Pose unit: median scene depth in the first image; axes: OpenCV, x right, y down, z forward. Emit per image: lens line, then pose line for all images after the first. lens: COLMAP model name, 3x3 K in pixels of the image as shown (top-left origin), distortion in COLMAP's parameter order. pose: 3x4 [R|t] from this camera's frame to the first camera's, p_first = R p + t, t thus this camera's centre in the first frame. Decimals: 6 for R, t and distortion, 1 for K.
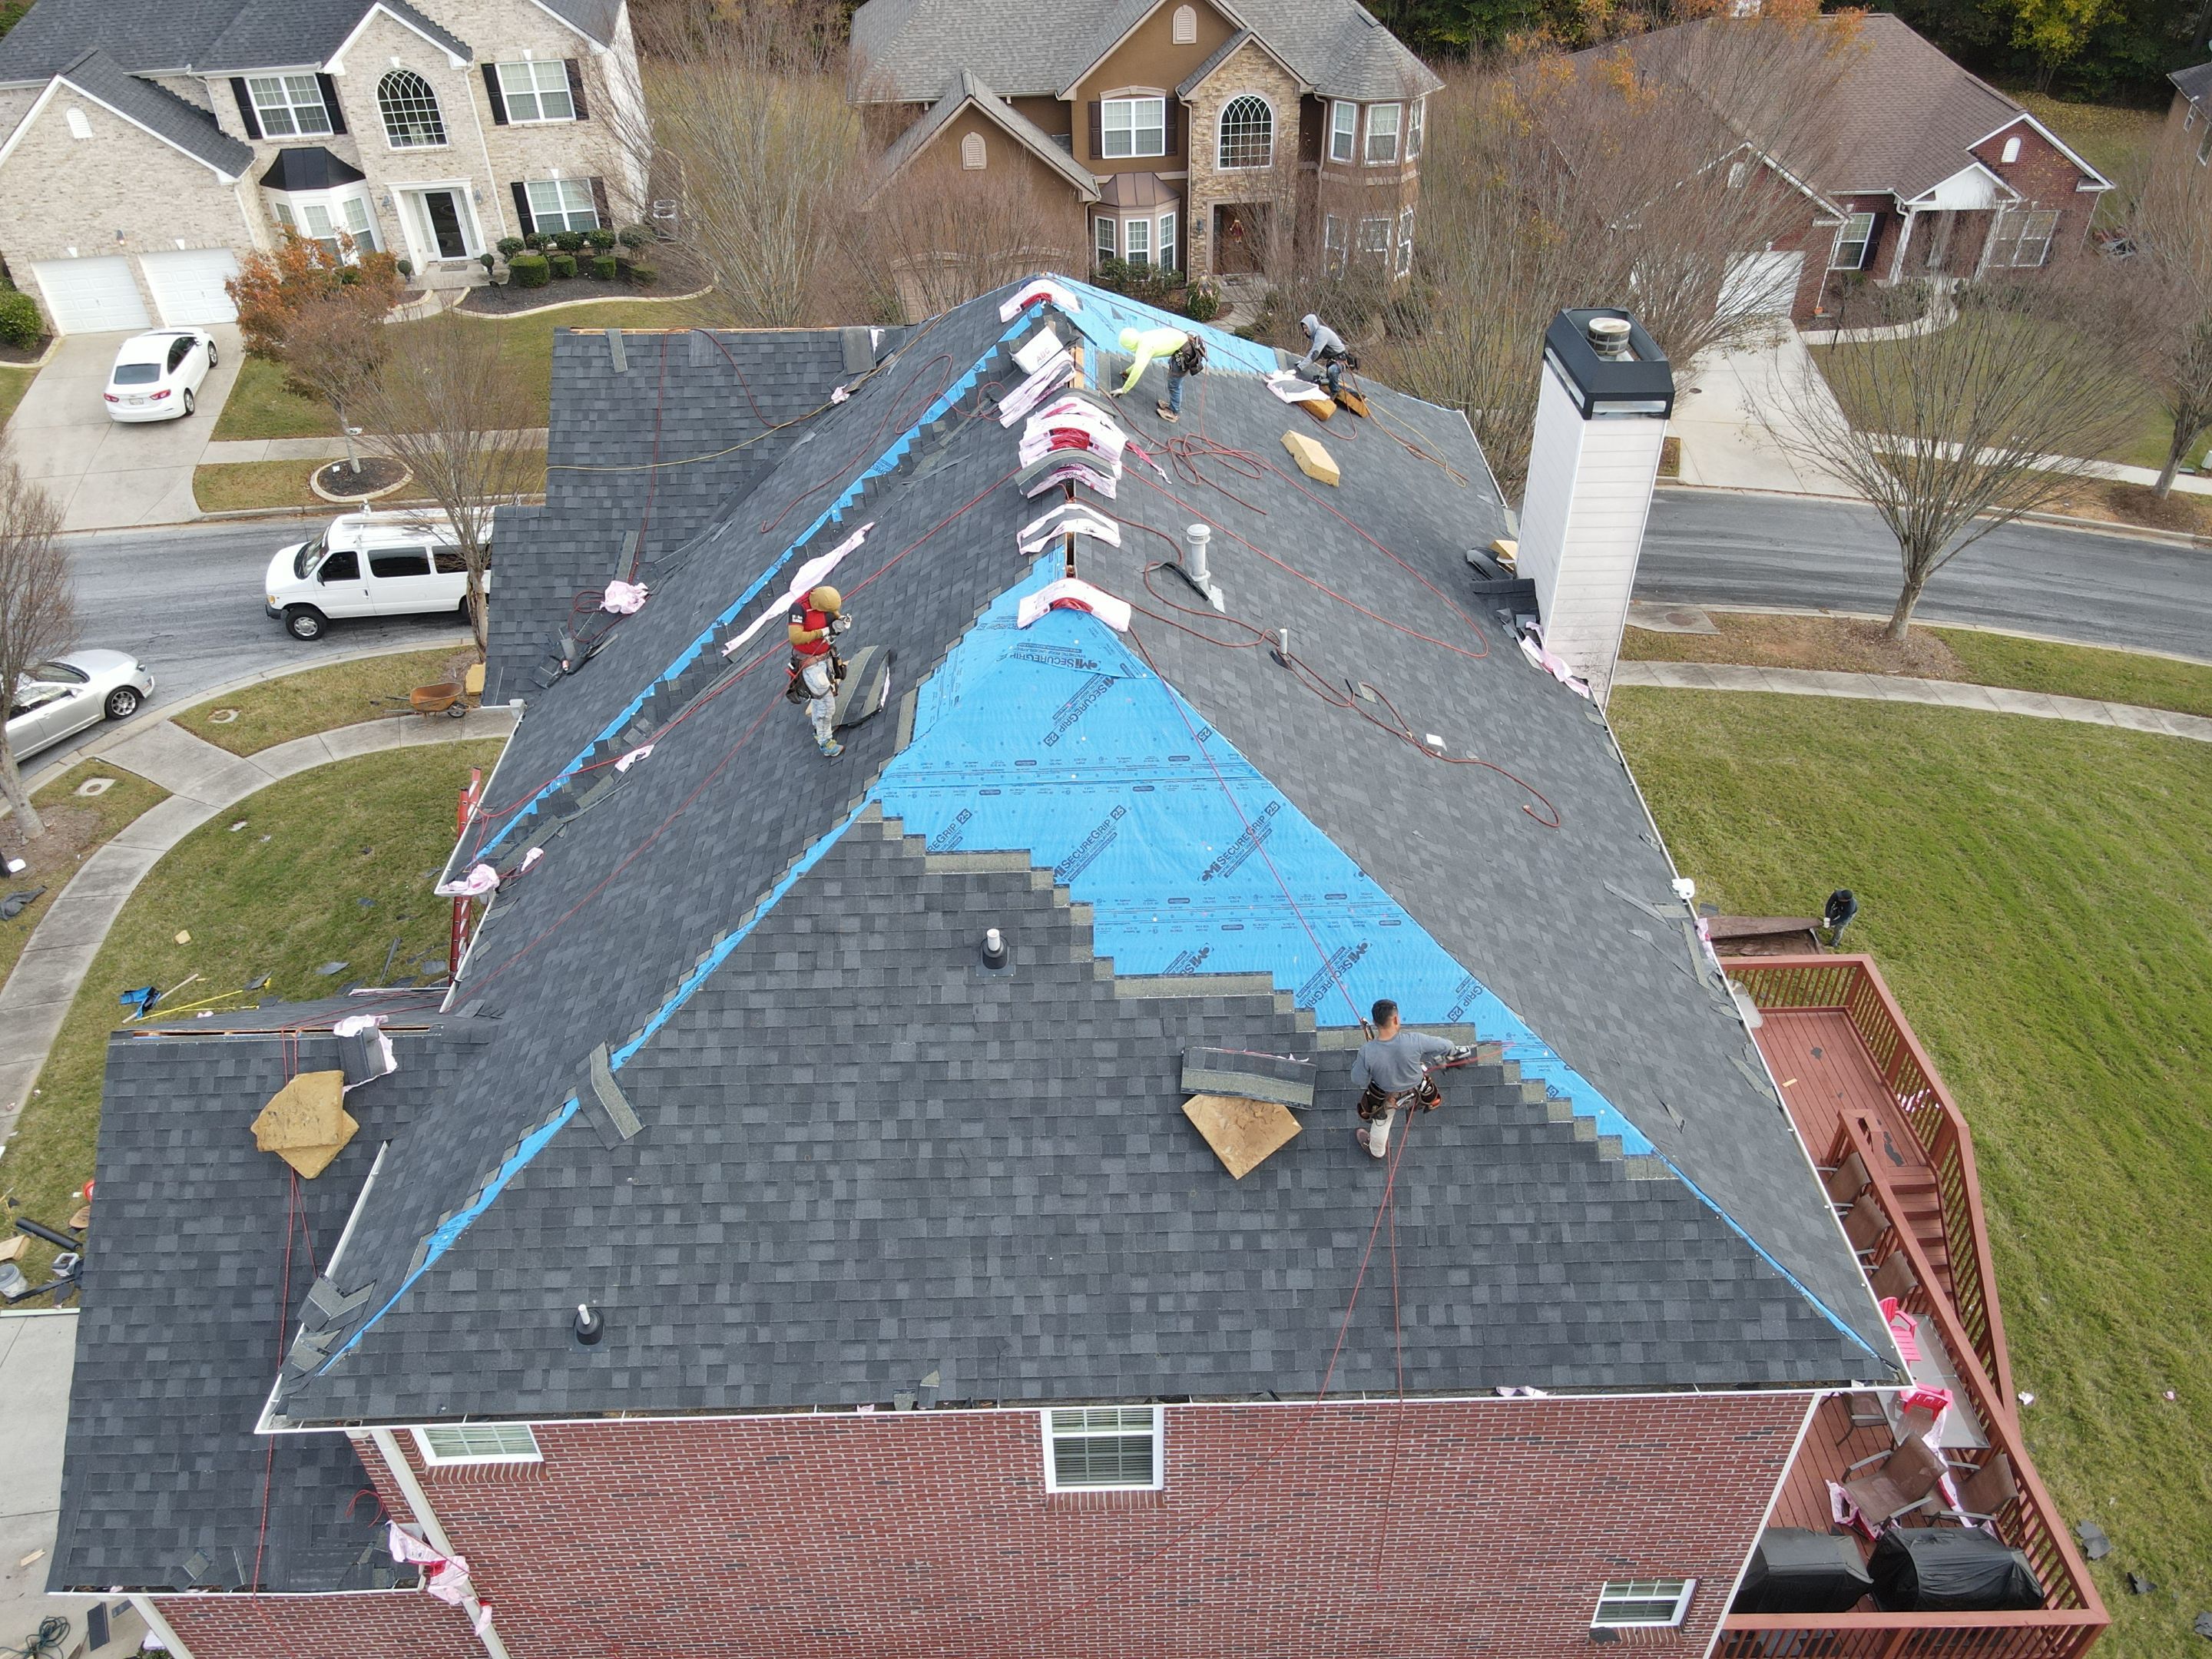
lens RADIAL K [[1618.4, 0, 1104.2], [0, 1618.4, 845.7], [0, 0, 1]] dist [0.014533, 0.011409]
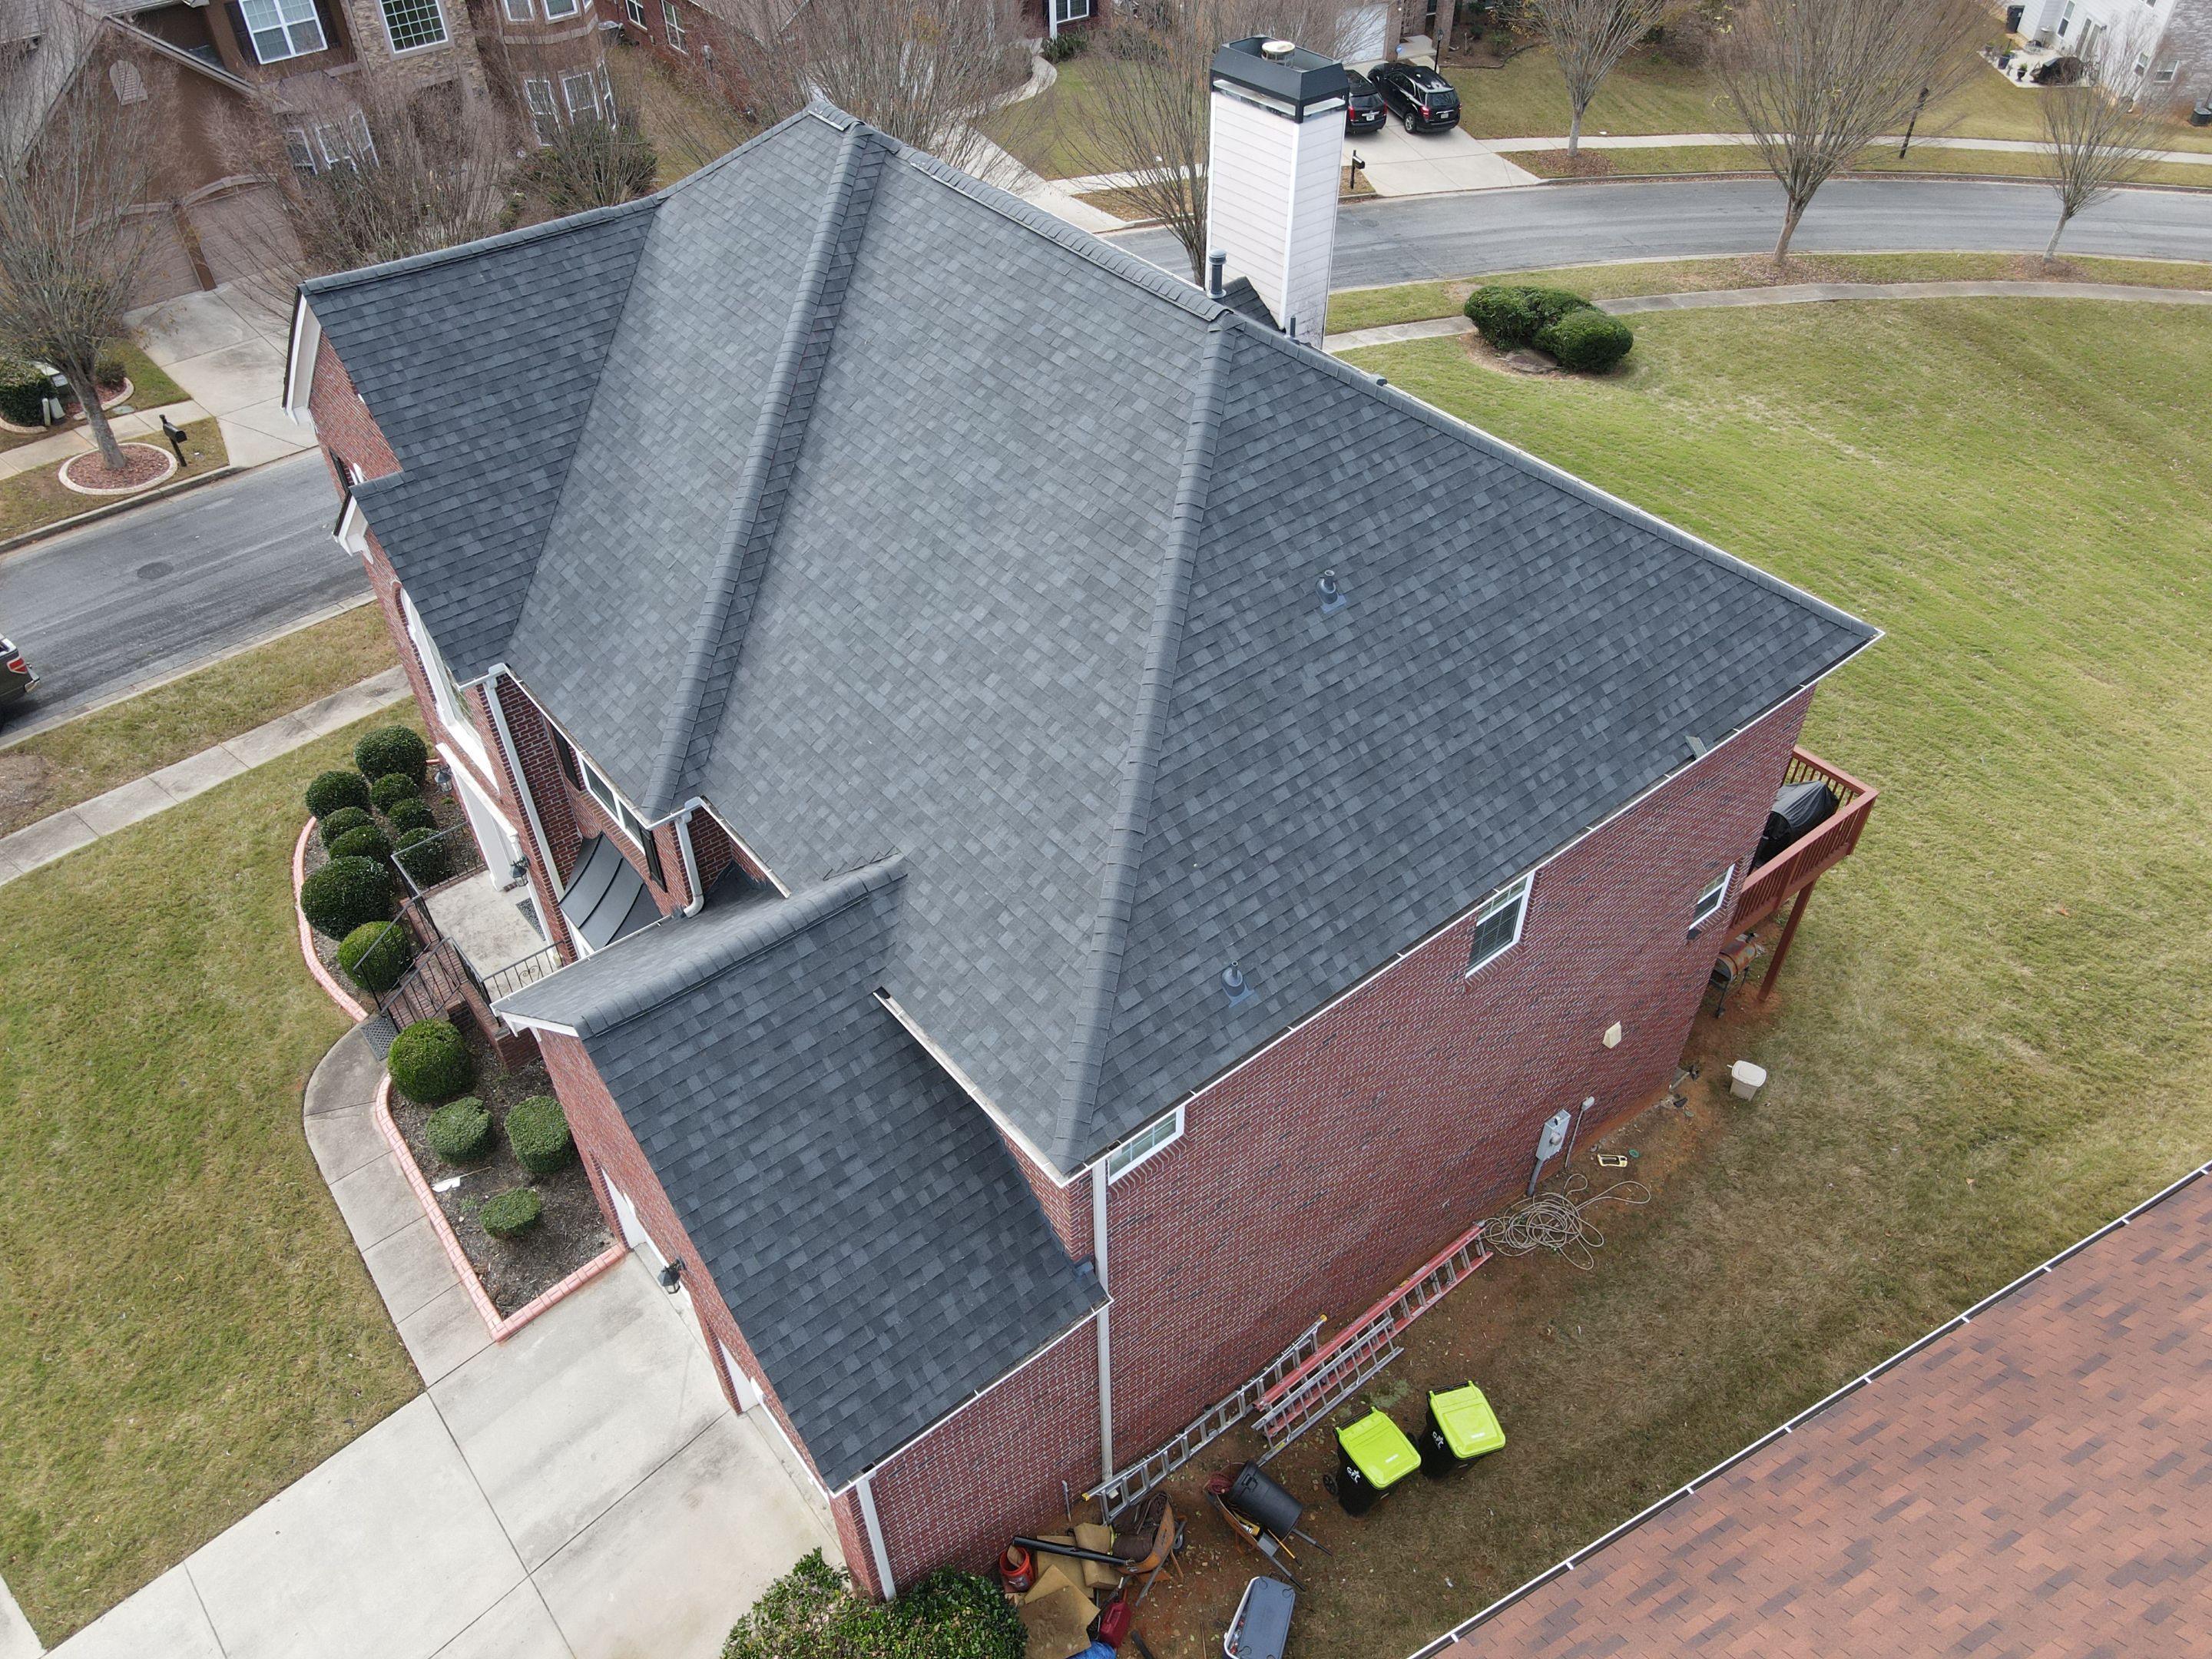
lens RADIAL K [[1618.4, 0, 1104.4], [0, 1618.4, 838.5], [0, 0, 1]] dist [0.014533, 0.011409]
pose [[0.787809, -0.409745, 0.459854, -0.704546], [0.375756, 0.911313, 0.168275, -0.029195], [-0.488021, 0.040225, 0.871905, -0.001615]]
